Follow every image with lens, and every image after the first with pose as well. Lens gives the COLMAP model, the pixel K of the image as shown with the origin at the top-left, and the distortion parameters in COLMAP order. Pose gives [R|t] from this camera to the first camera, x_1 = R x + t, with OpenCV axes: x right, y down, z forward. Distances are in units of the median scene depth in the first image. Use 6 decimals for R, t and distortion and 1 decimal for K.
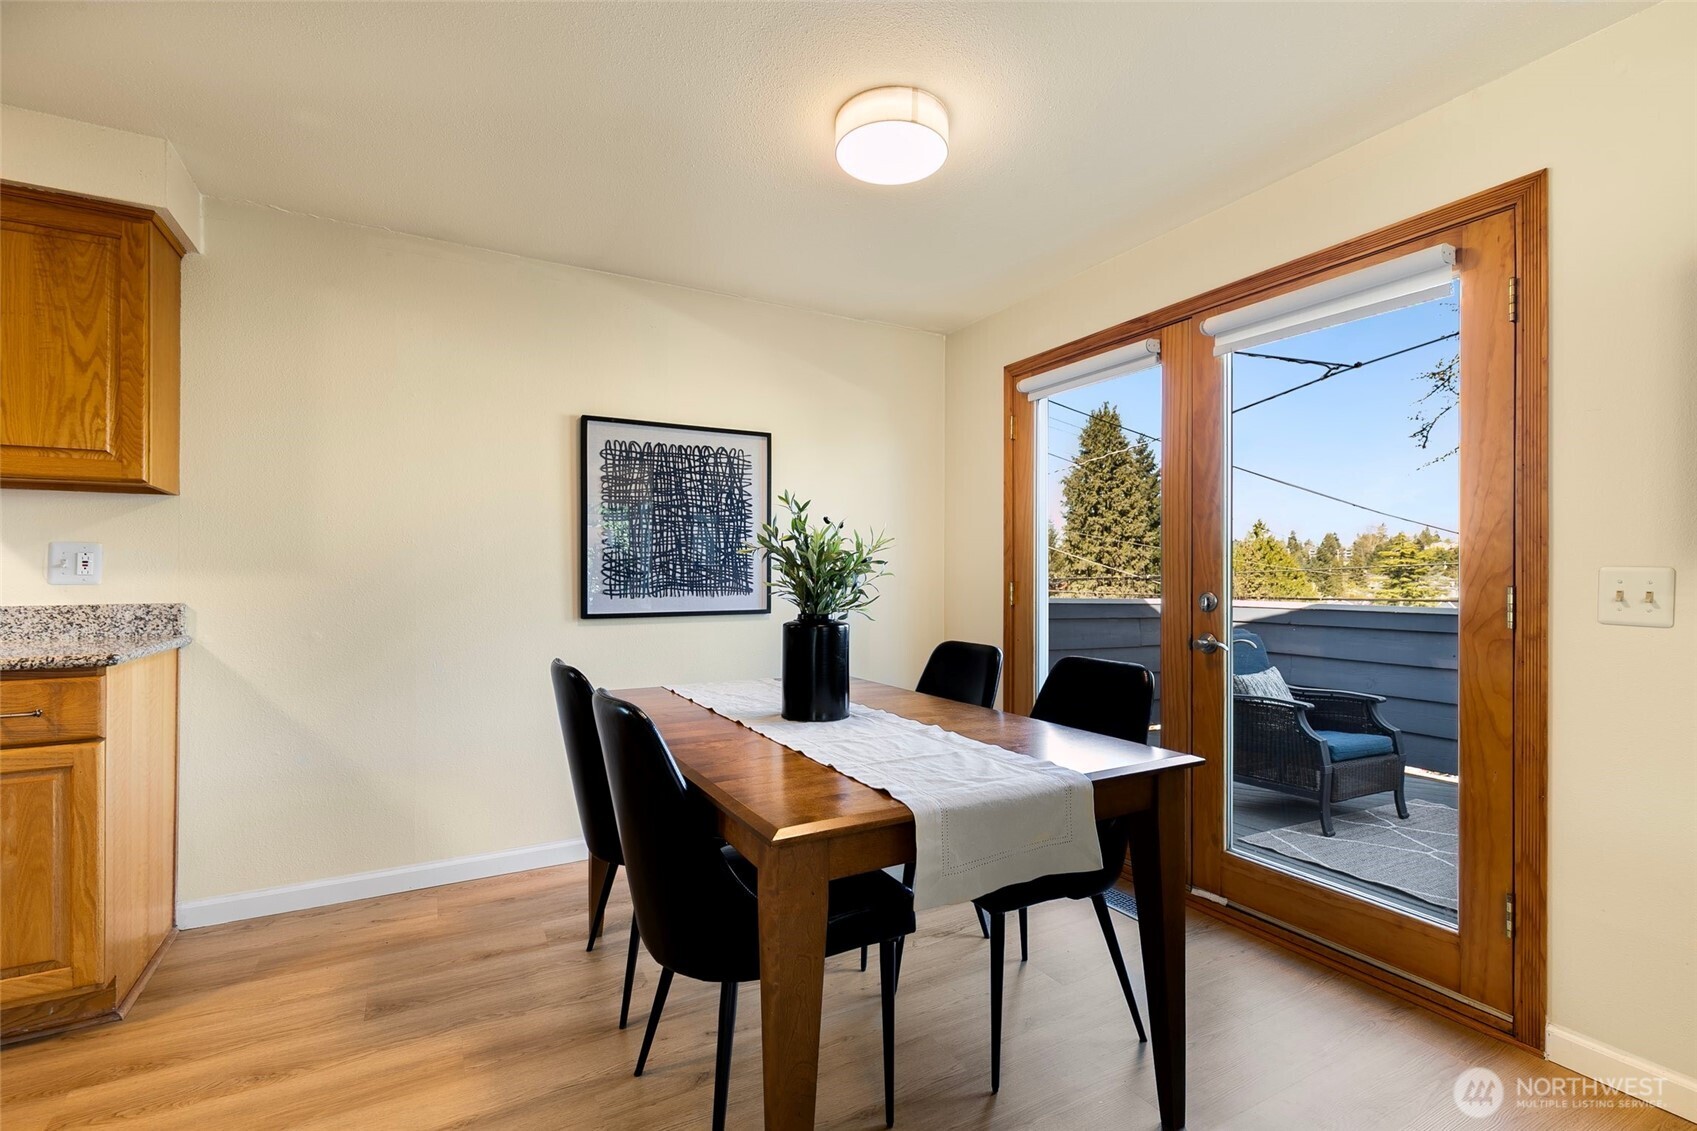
lens RADIAL K [[759.0, 0, 841.5], [0, 759.0, 573.7], [0, 0, 1]] dist [0.016719, -0.004963]
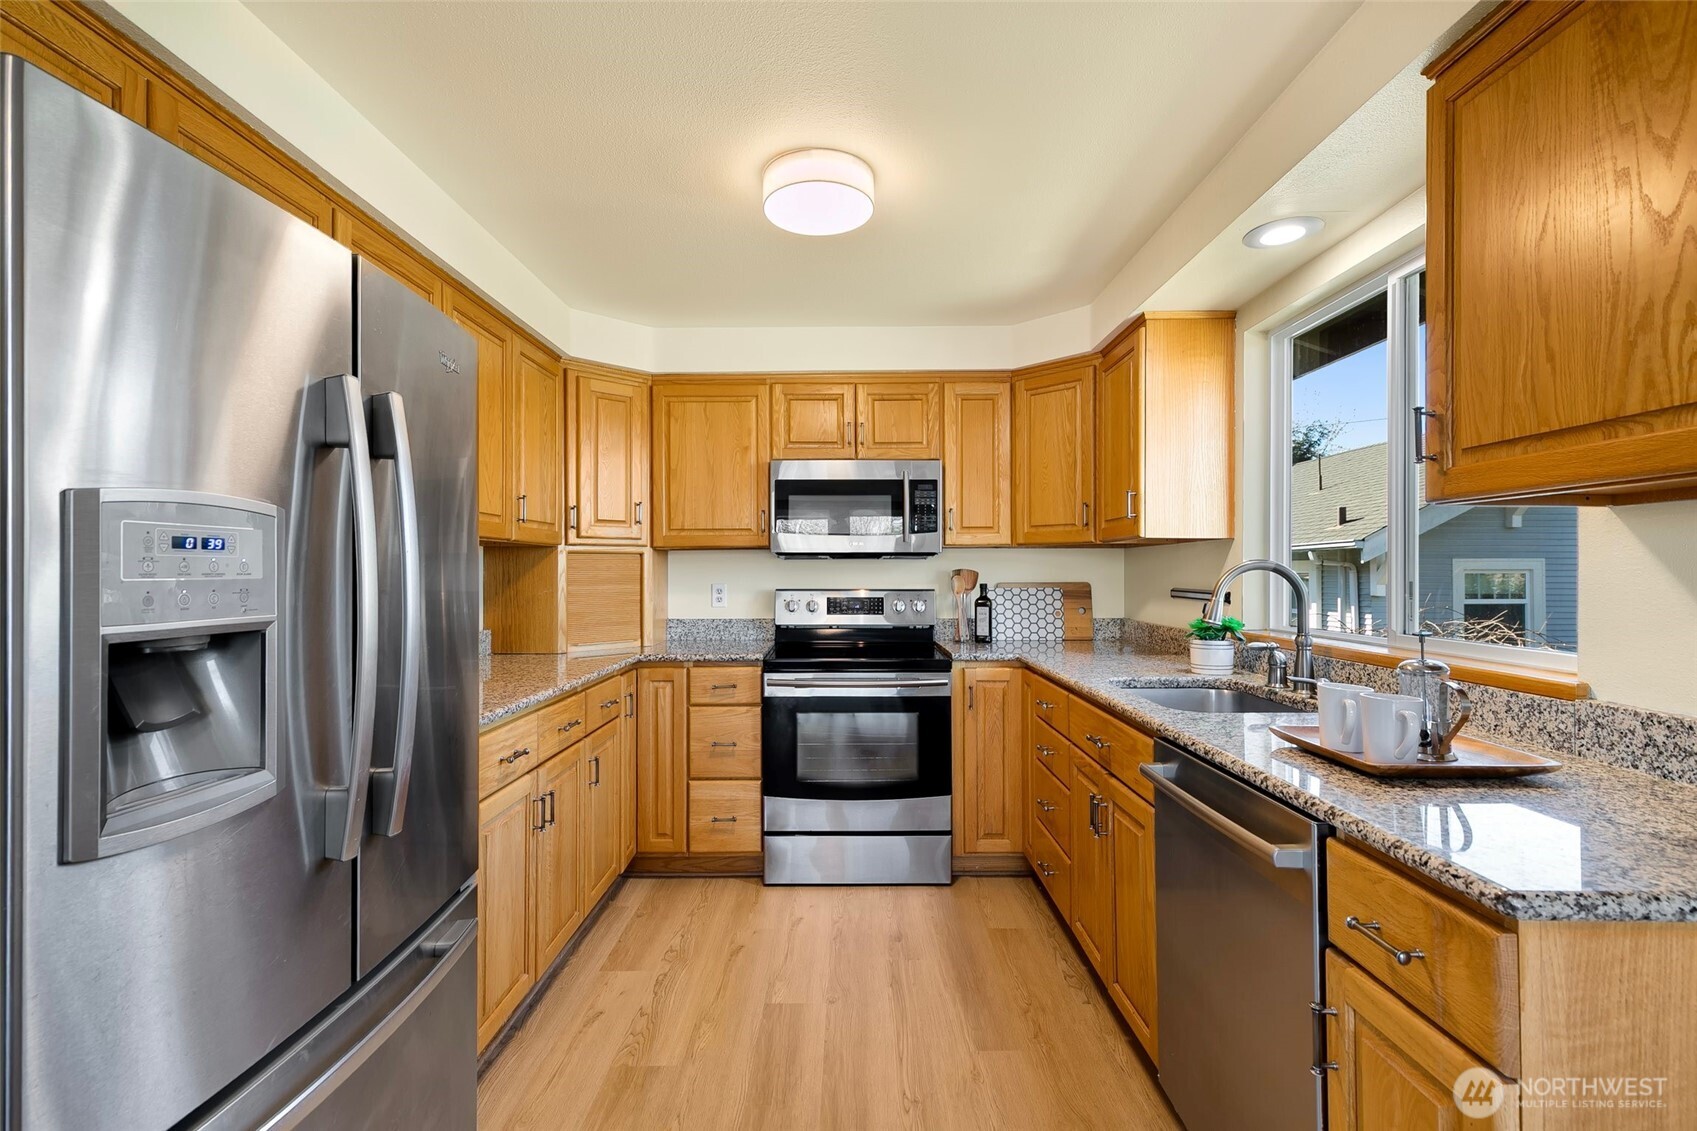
lens RADIAL K [[759.0, 0, 836.9], [0, 759.0, 564.4], [0, 0, 1]] dist [0.016719, -0.004963]
pose [[-0.486449, -0.004544, -0.873697, -0.322236], [0.006516, 0.999940, -0.008829, -0.063085], [0.873685, -0.009988, -0.486390, 0.725750]]
